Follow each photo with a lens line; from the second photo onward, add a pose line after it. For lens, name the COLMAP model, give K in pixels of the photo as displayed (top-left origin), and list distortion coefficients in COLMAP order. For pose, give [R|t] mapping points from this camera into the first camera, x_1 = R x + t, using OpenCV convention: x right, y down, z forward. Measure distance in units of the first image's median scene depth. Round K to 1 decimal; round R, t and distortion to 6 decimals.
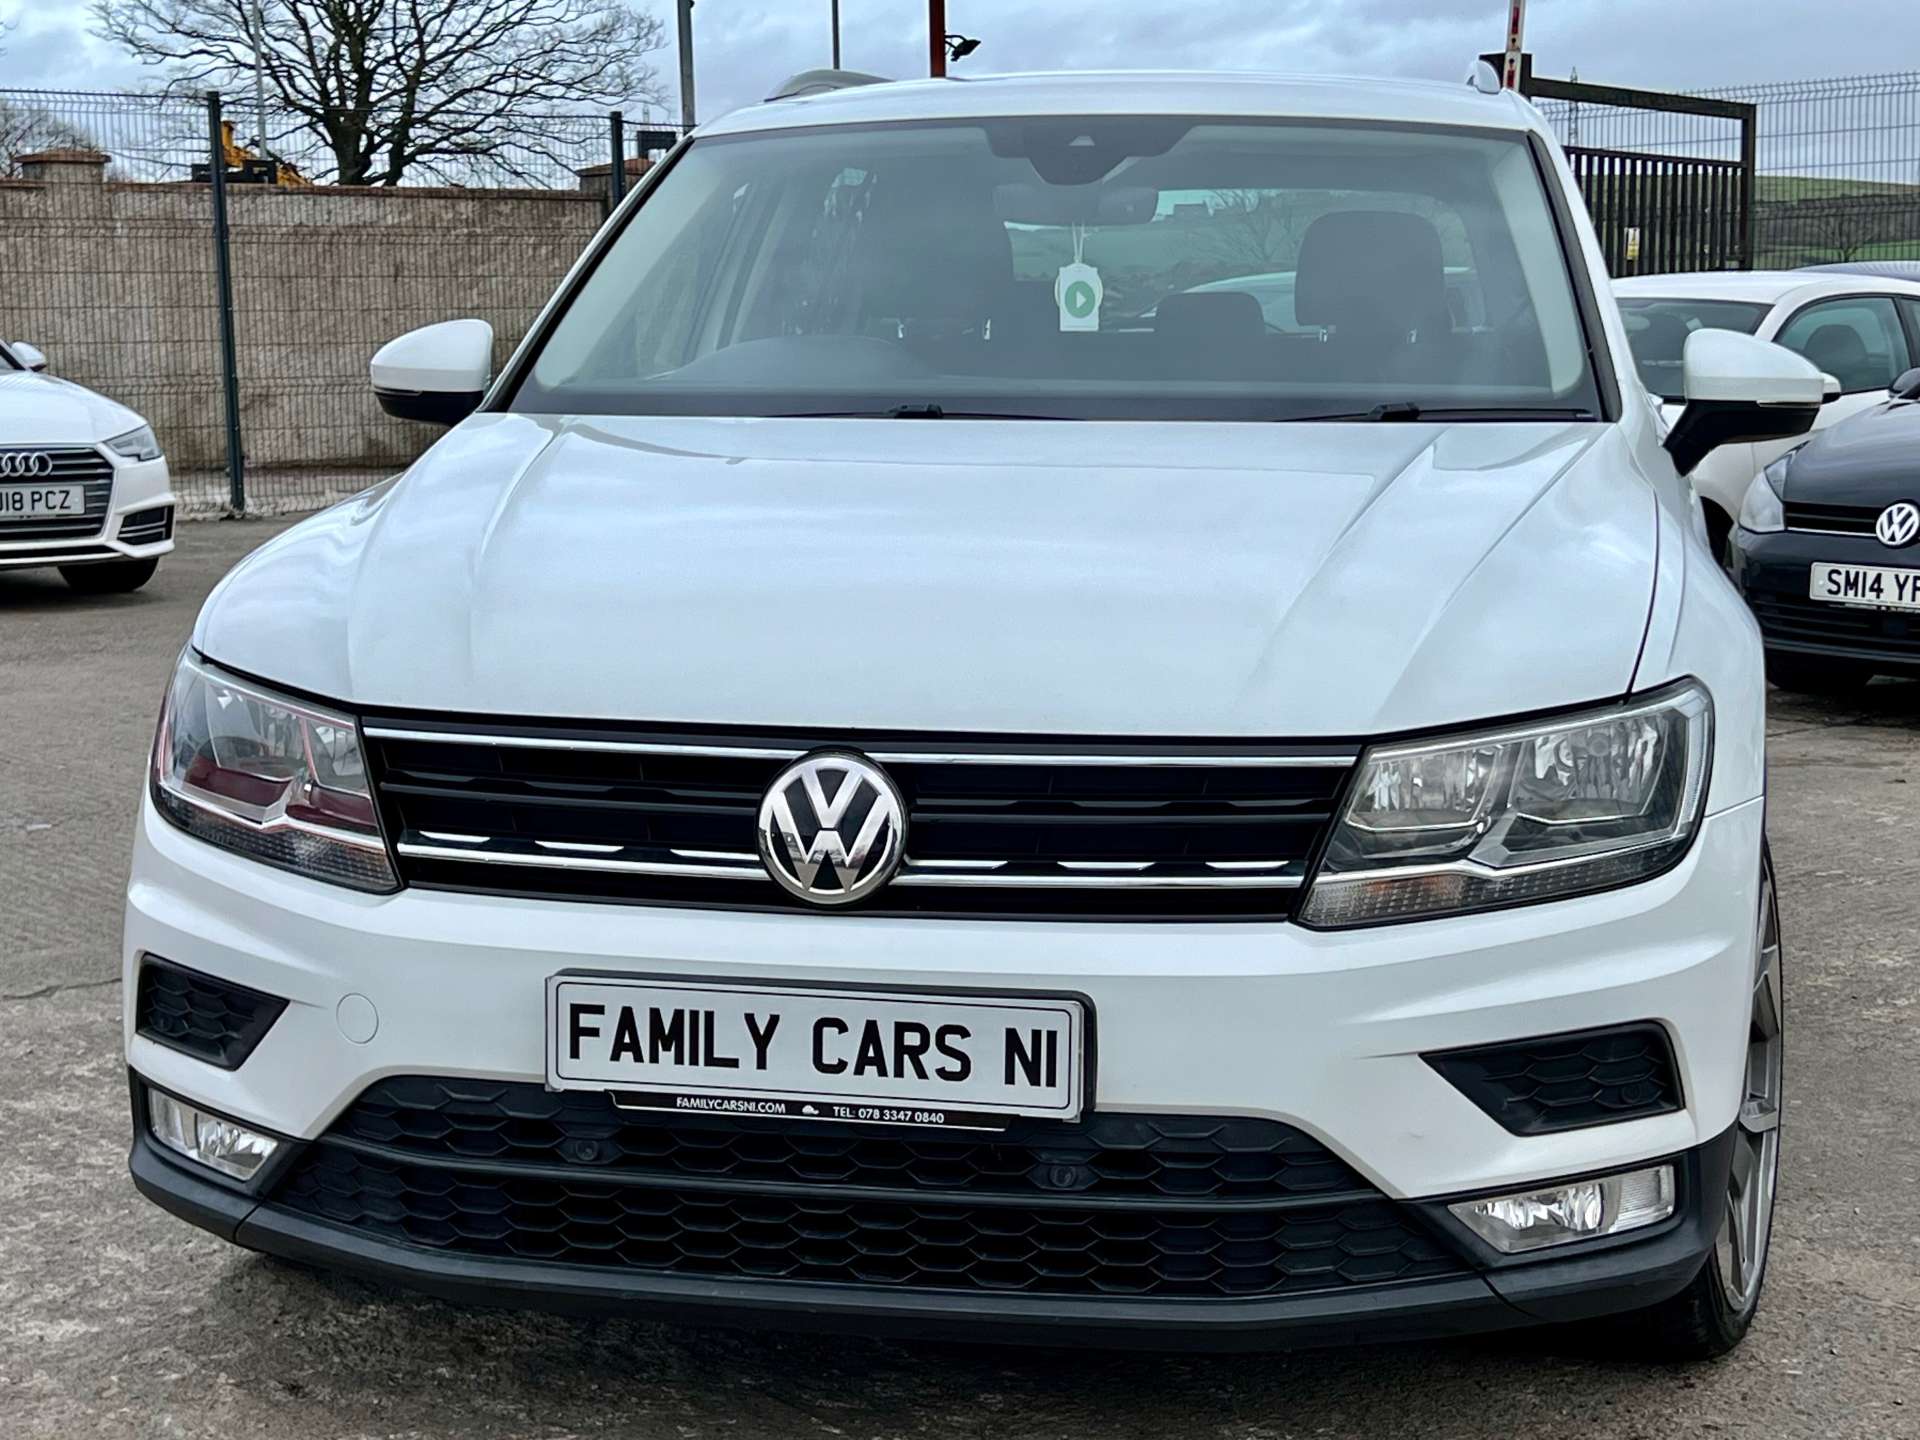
lens RADIAL K [[3590.1, 0, 960.0], [0, 3590.1, 720.0], [0, 0, 1]] dist [0.295515, -3.036854]
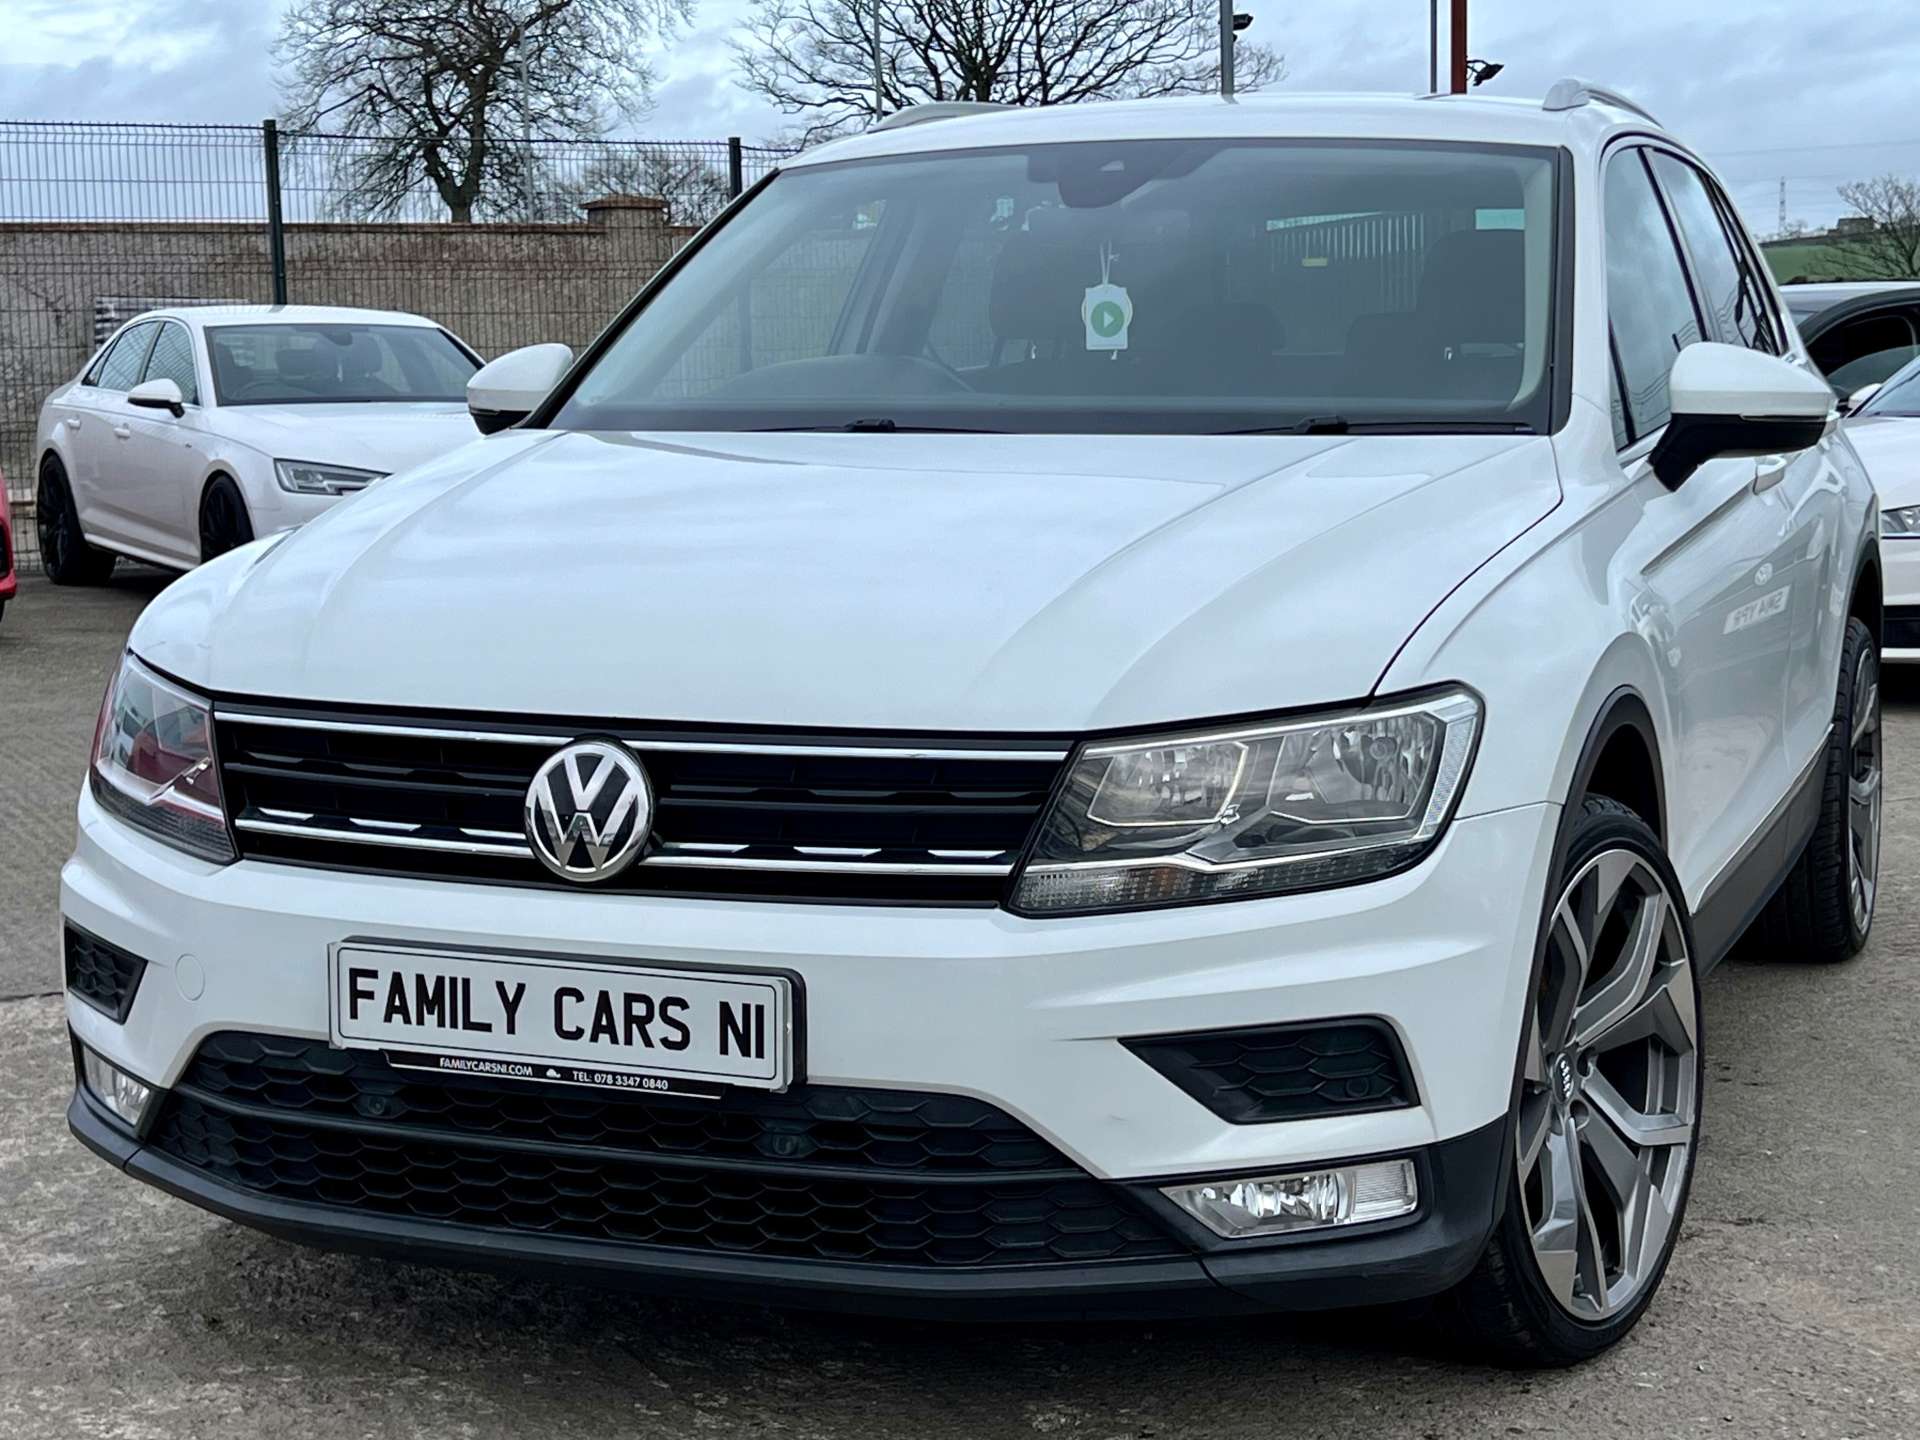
lens RADIAL K [[3590.1, 0, 960.0], [0, 3590.1, 720.0], [0, 0, 1]] dist [0.295515, -3.036854]
pose [[0.978895, 0.015435, -0.203782, 0.288723], [-0.017554, 0.999809, -0.008595, 0.010576], [0.203610, 0.011991, 0.978979, -0.021767]]
